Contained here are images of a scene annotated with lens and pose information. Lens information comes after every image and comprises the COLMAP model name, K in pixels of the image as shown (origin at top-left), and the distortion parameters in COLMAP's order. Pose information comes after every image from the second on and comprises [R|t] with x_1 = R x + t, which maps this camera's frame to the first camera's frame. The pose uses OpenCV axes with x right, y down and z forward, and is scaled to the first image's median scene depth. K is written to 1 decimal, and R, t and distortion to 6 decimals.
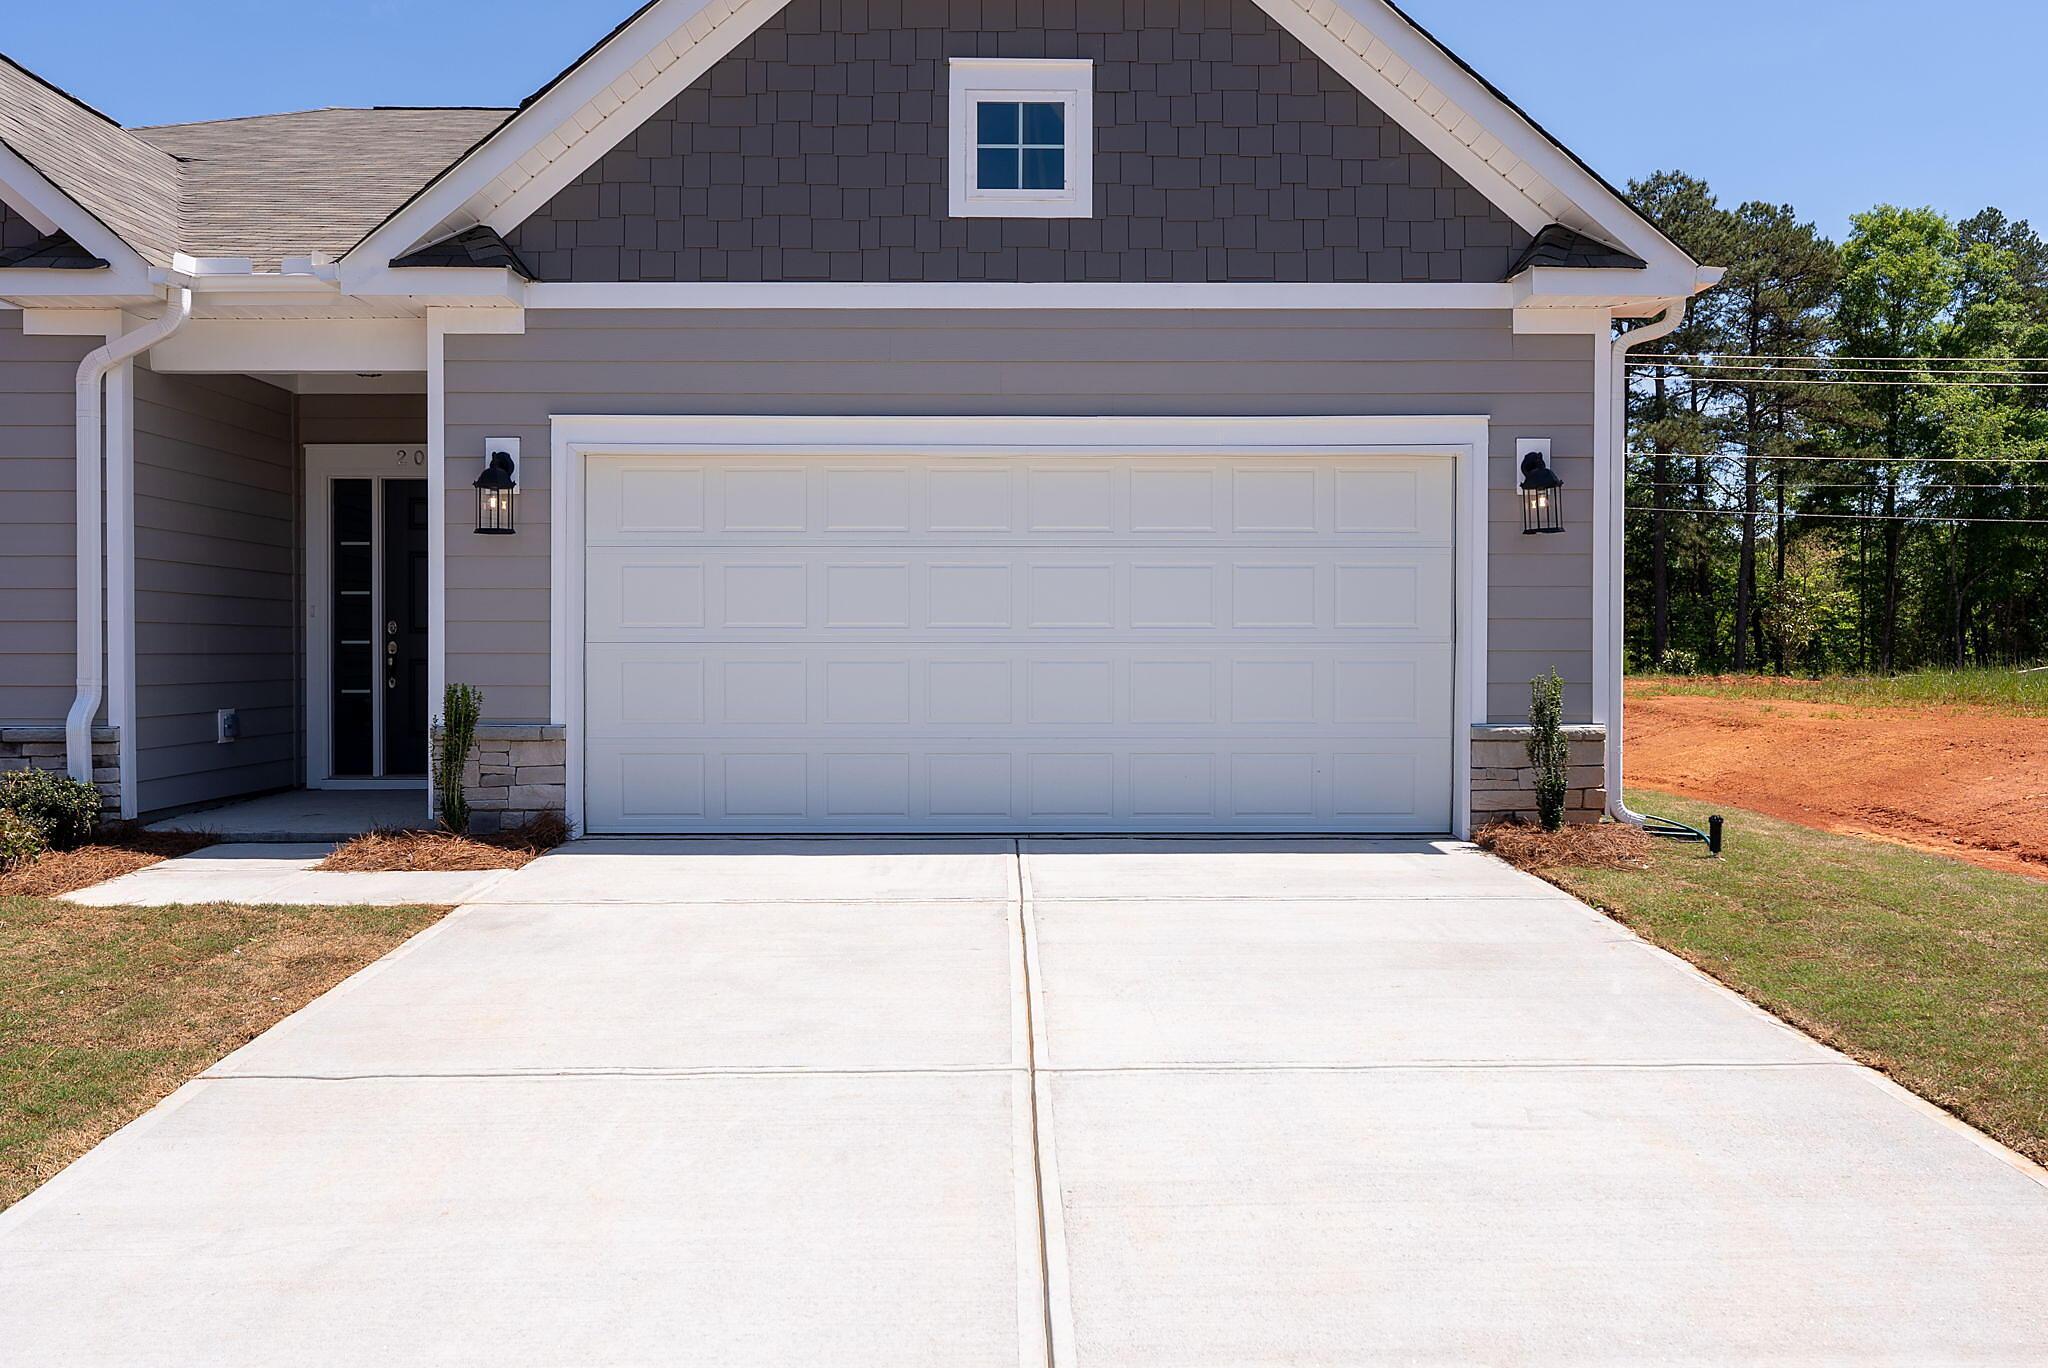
lens RADIAL K [[923.3, 0, 1025.8], [0, 923.3, 674.5], [0, 0, 1]] dist [-0.009531, 0.000260]
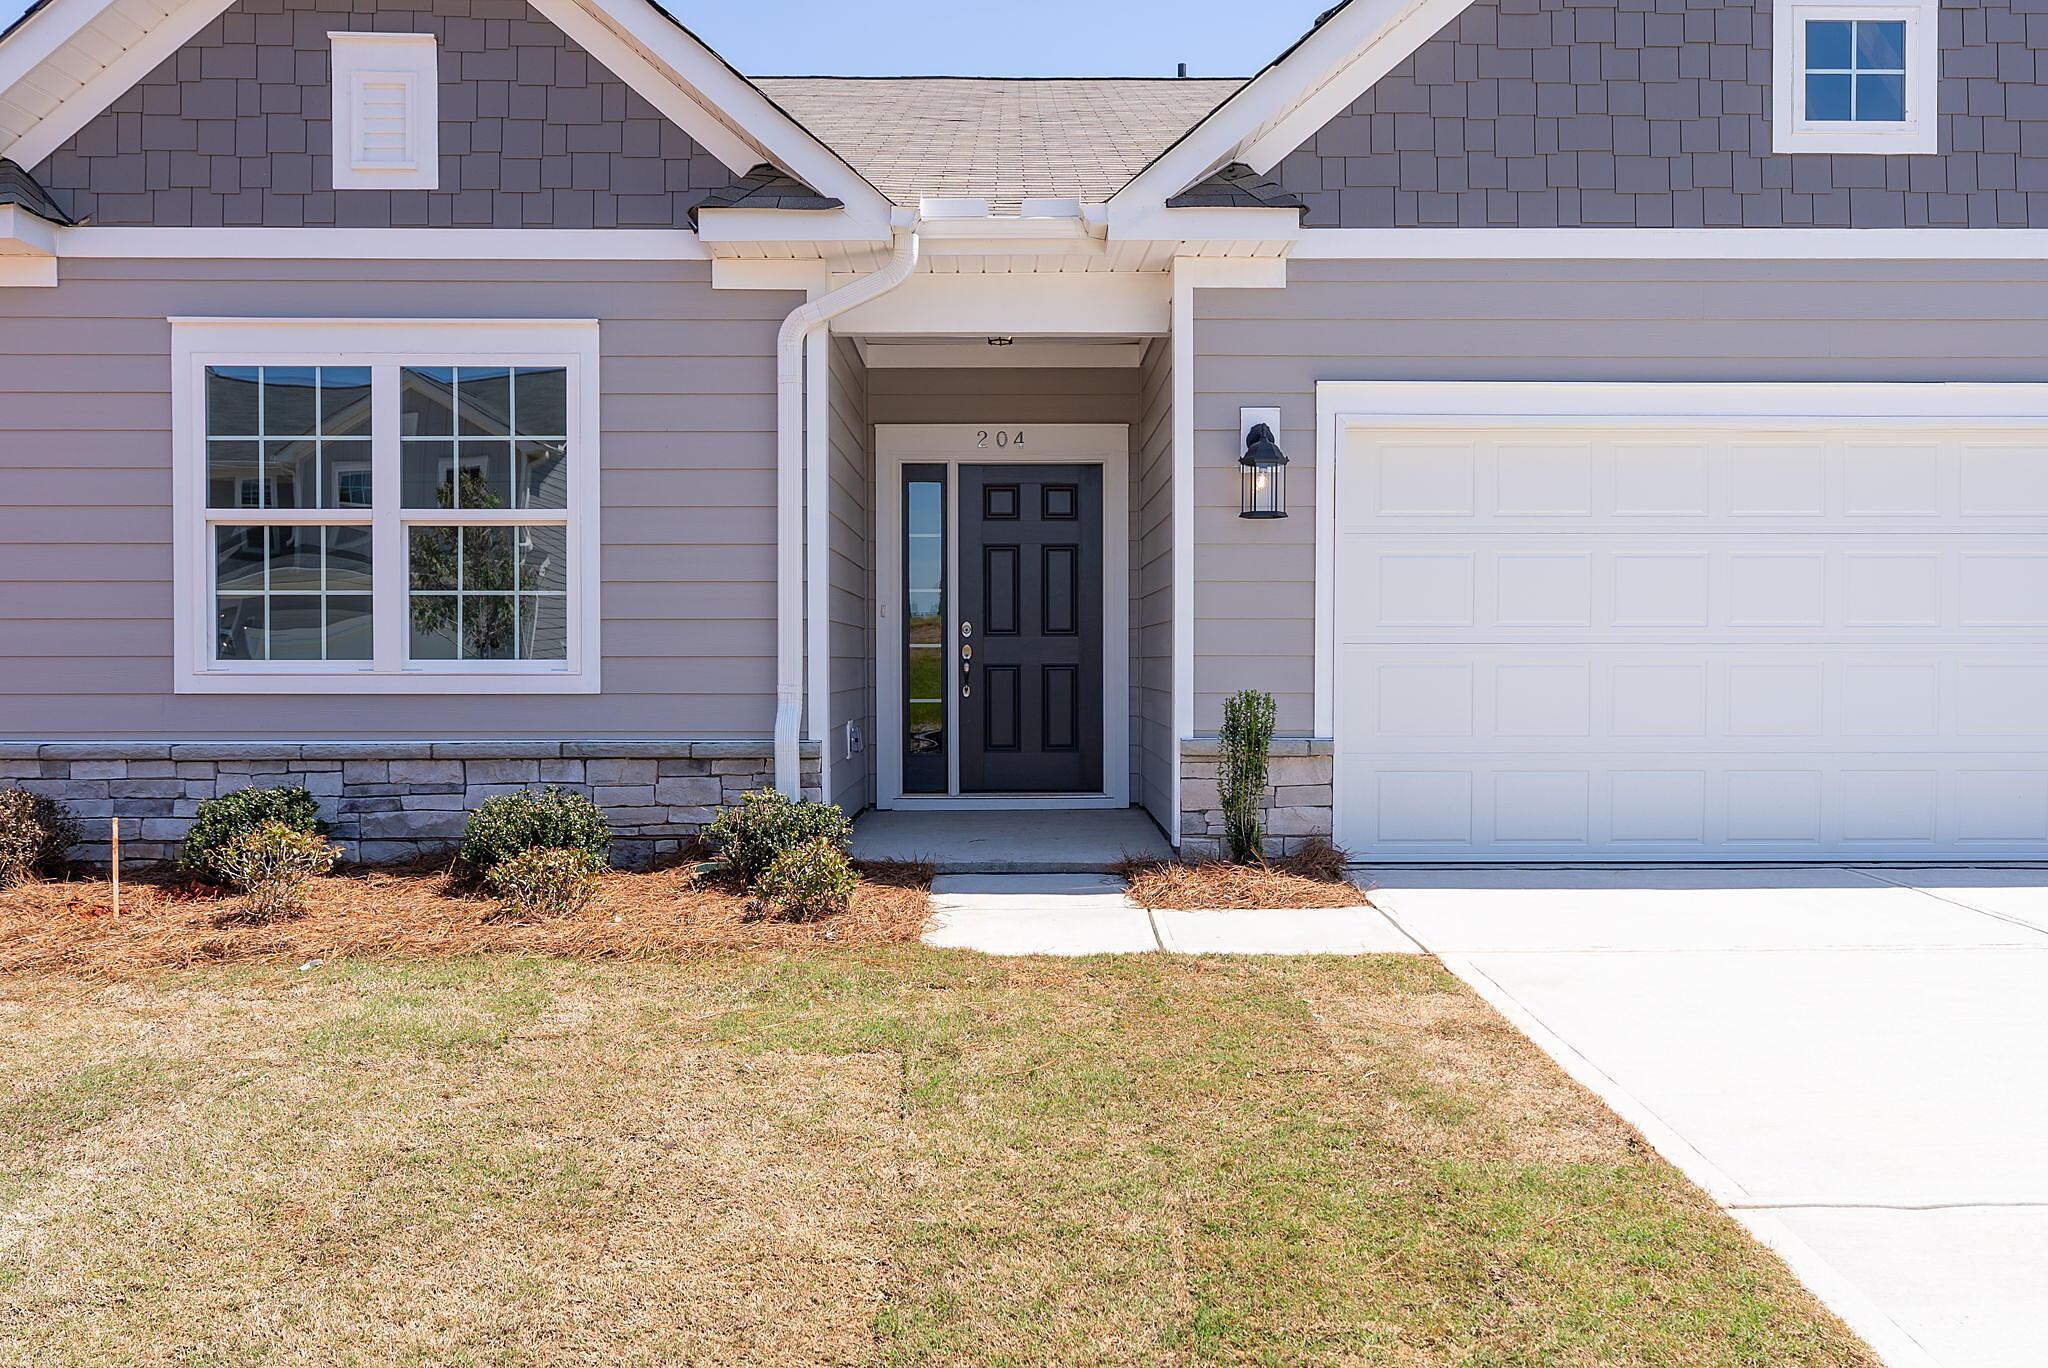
lens RADIAL K [[923.3, 0, 1021.1], [0, 923.3, 690.0], [0, 0, 1]] dist [-0.009531, 0.000260]
pose [[0.999852, 0.000065, -0.017226, -0.778356], [0.000031, 0.999985, 0.005529, 0.004056], [0.017226, -0.005529, 0.999836, 0.124740]]
